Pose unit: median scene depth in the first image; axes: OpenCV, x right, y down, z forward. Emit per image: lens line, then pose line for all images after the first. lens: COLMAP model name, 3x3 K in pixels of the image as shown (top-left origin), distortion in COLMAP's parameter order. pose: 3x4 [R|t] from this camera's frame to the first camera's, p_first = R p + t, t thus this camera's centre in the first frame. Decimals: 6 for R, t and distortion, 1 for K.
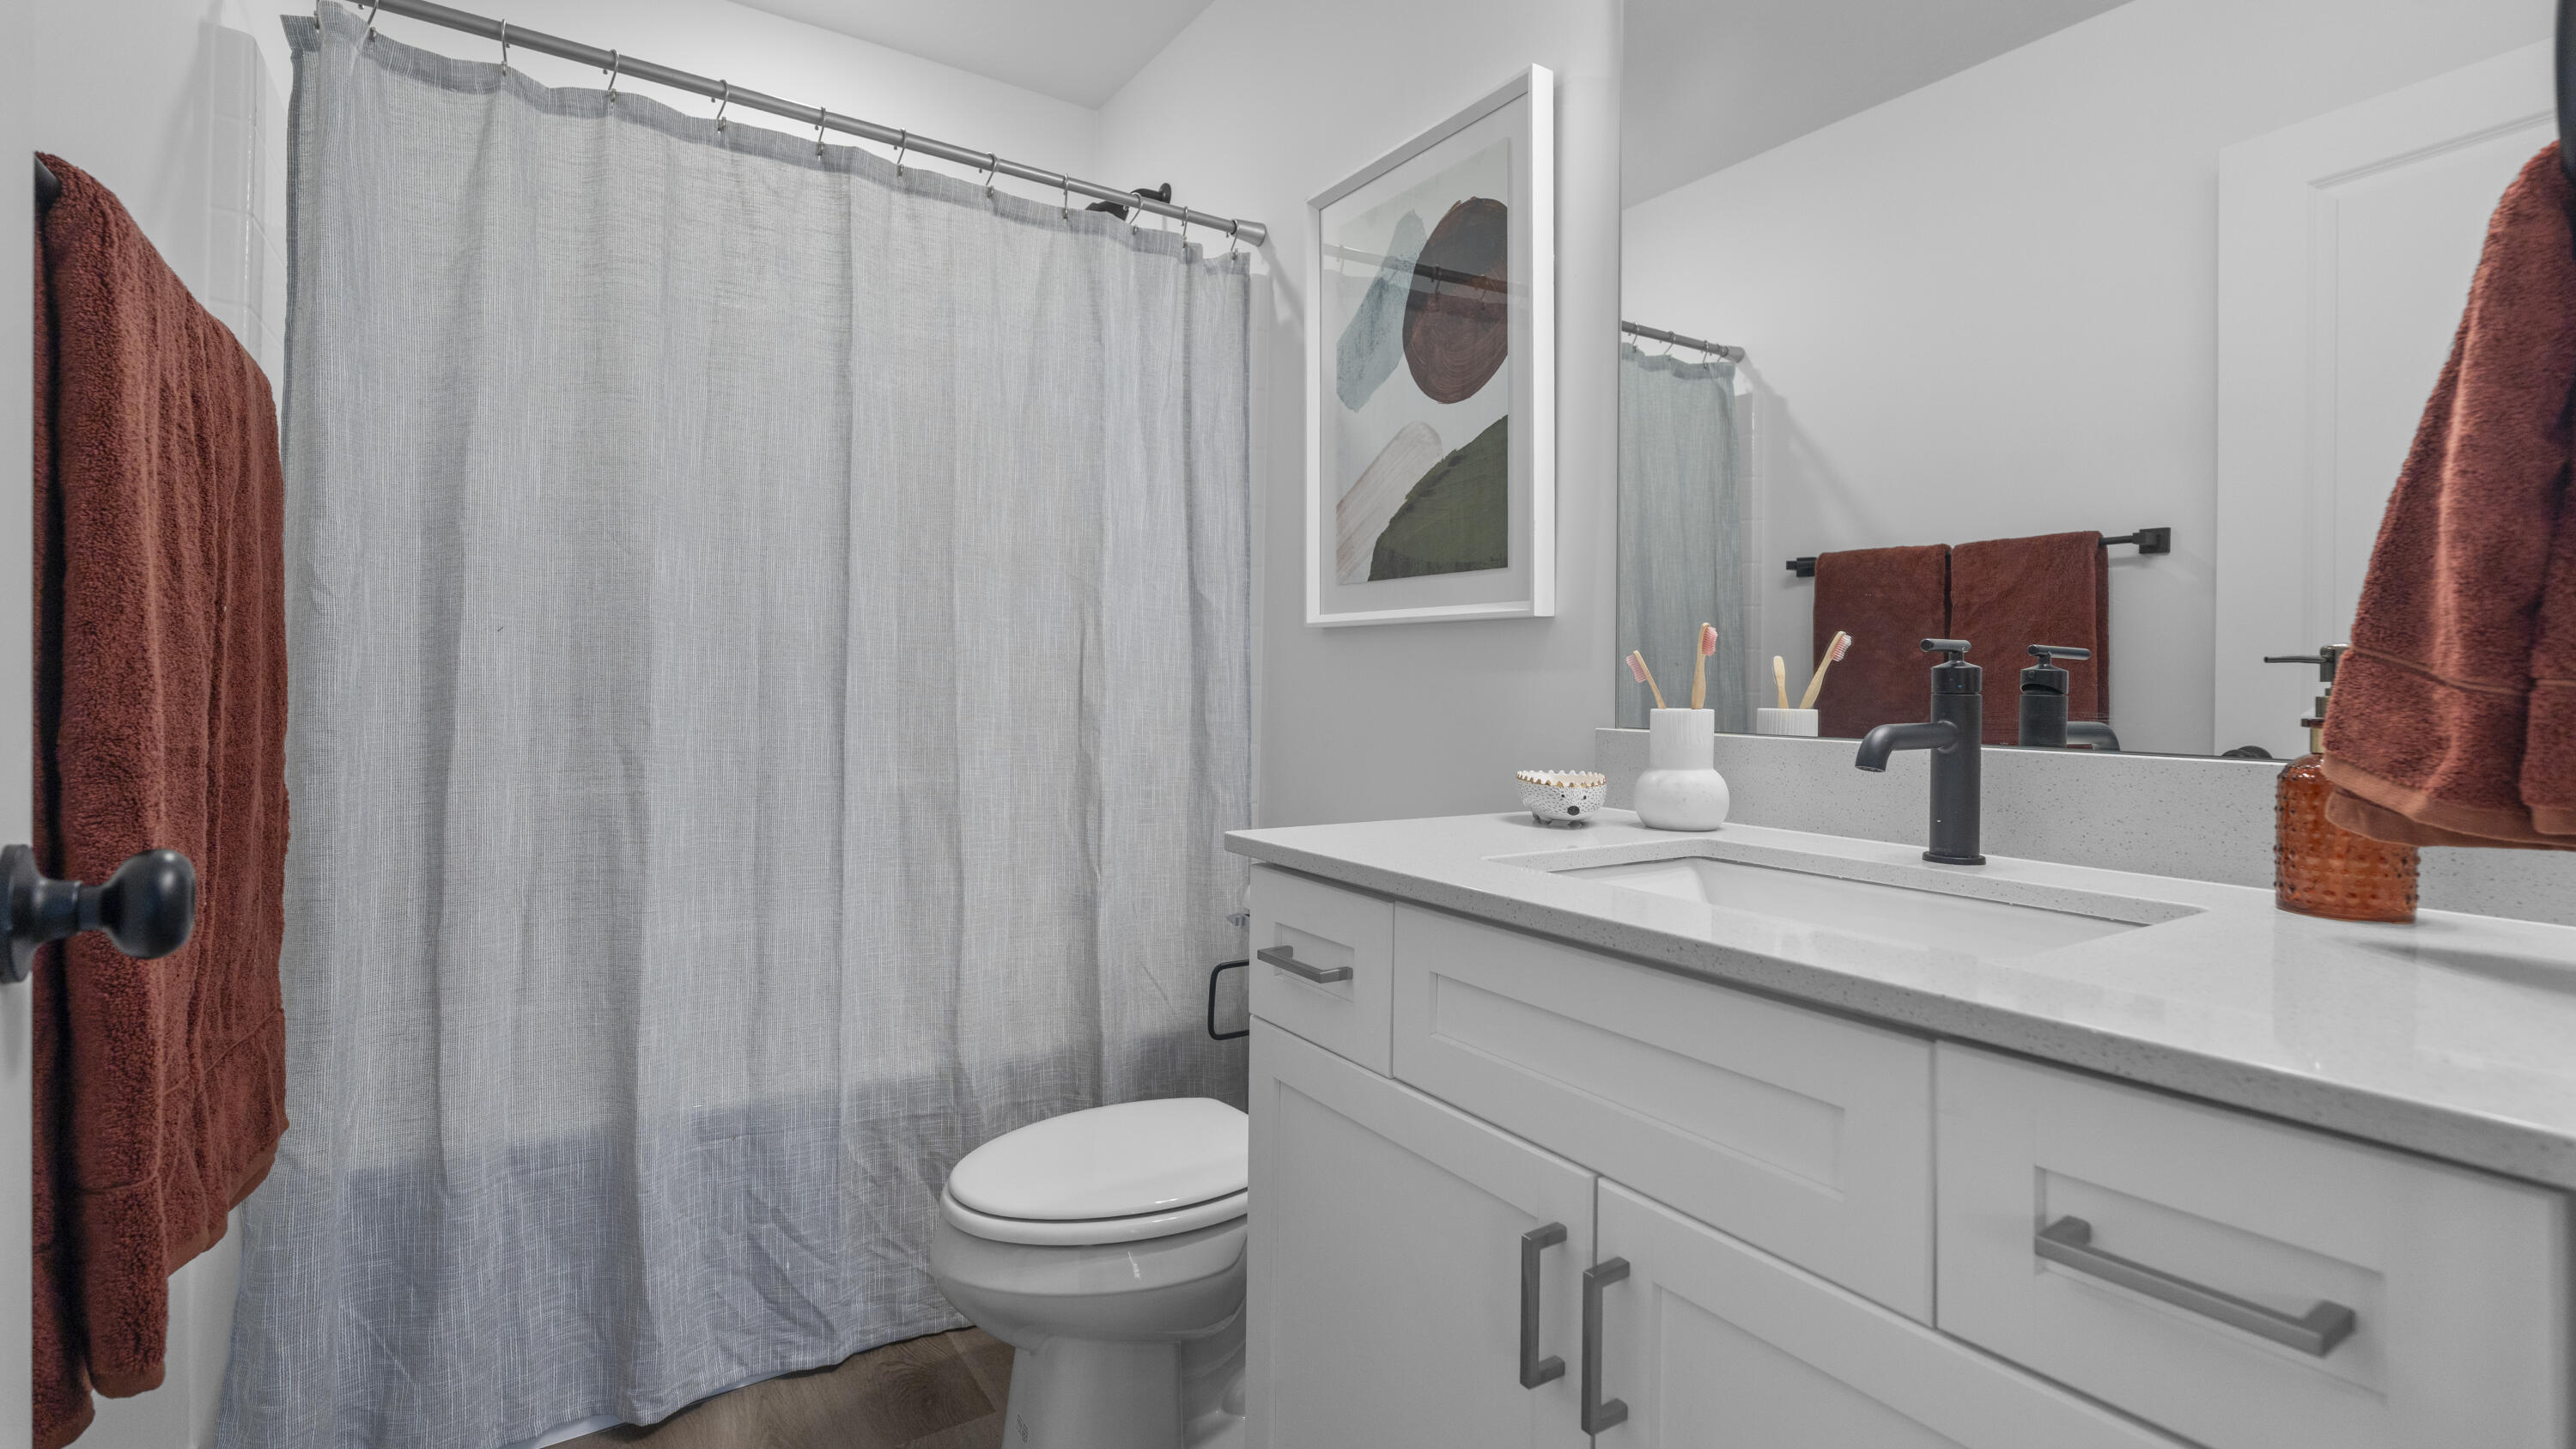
lens RADIAL K [[1170.2, 0, 1291.3], [0, 1170.2, 627.0], [0, 0, 1]] dist [-0.004443, 0.000865]
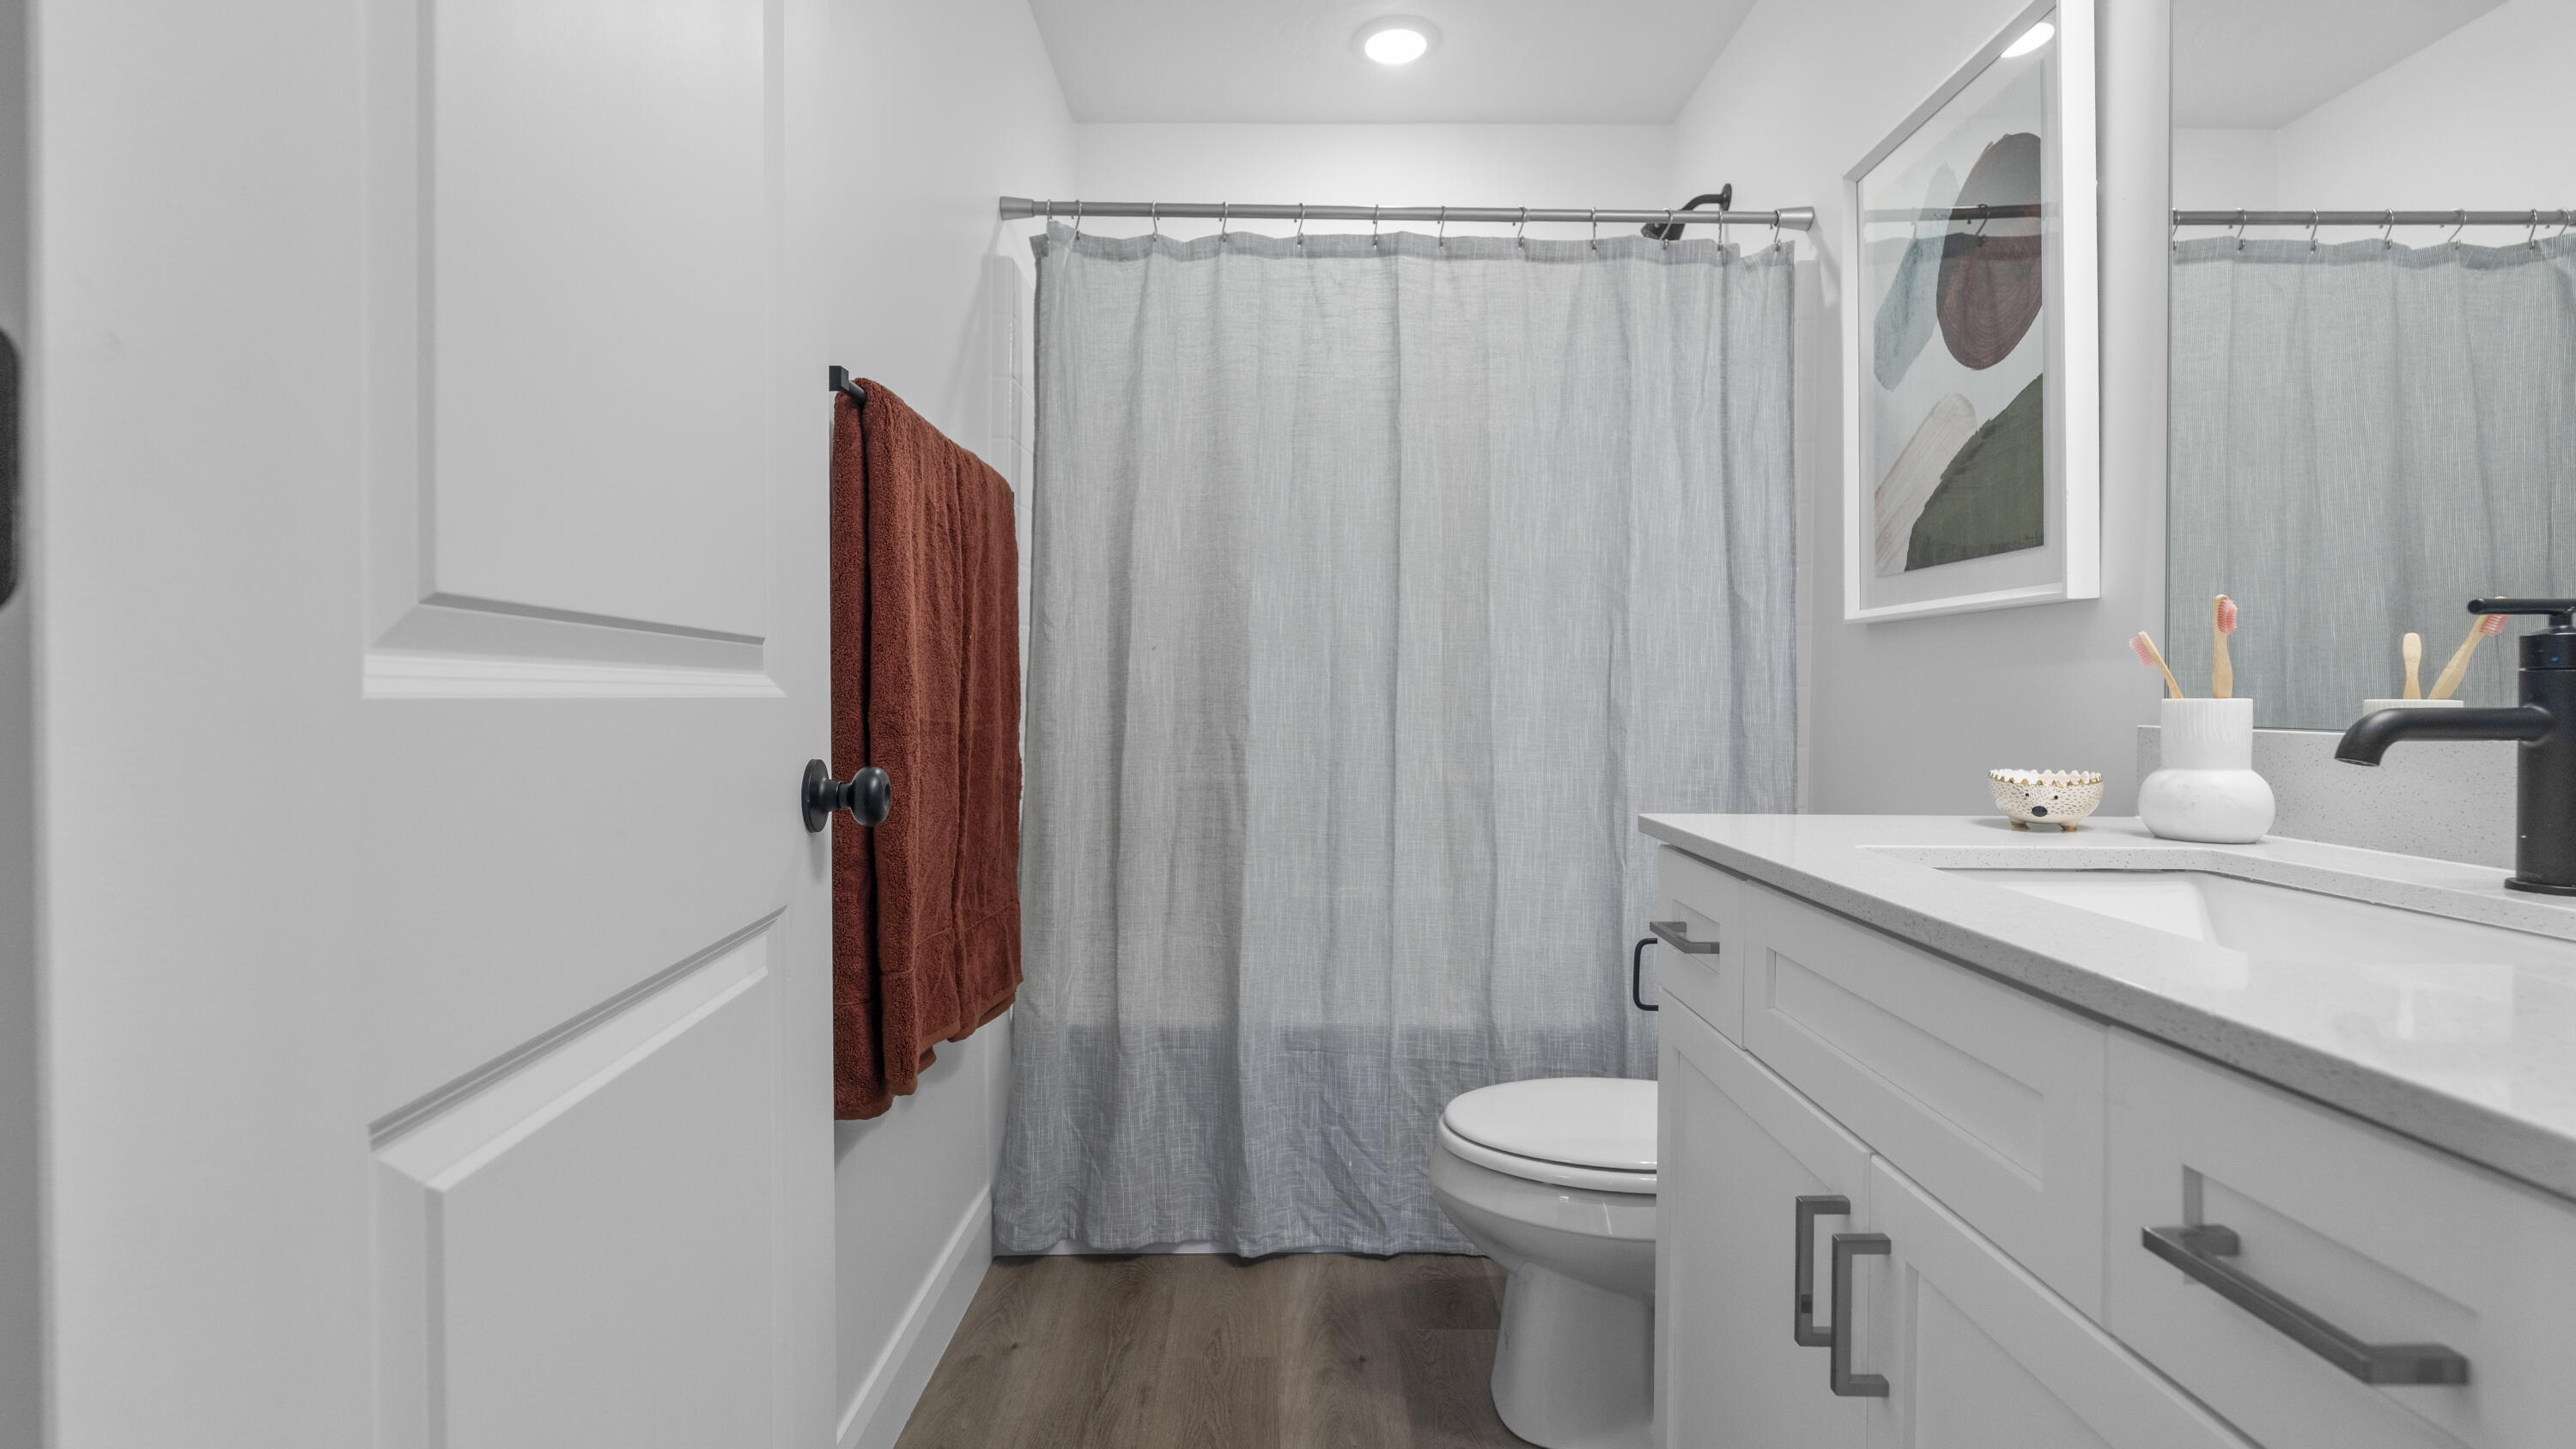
lens RADIAL K [[1170.2, 0, 1291.3], [0, 1170.2, 627.0], [0, 0, 1]] dist [-0.004443, 0.000865]
pose [[0.834566, -0.039495, -0.549491, 0.195714], [0.031216, 0.999215, -0.024408, 0.014410], [0.550024, 0.003217, 0.835143, -0.050136]]
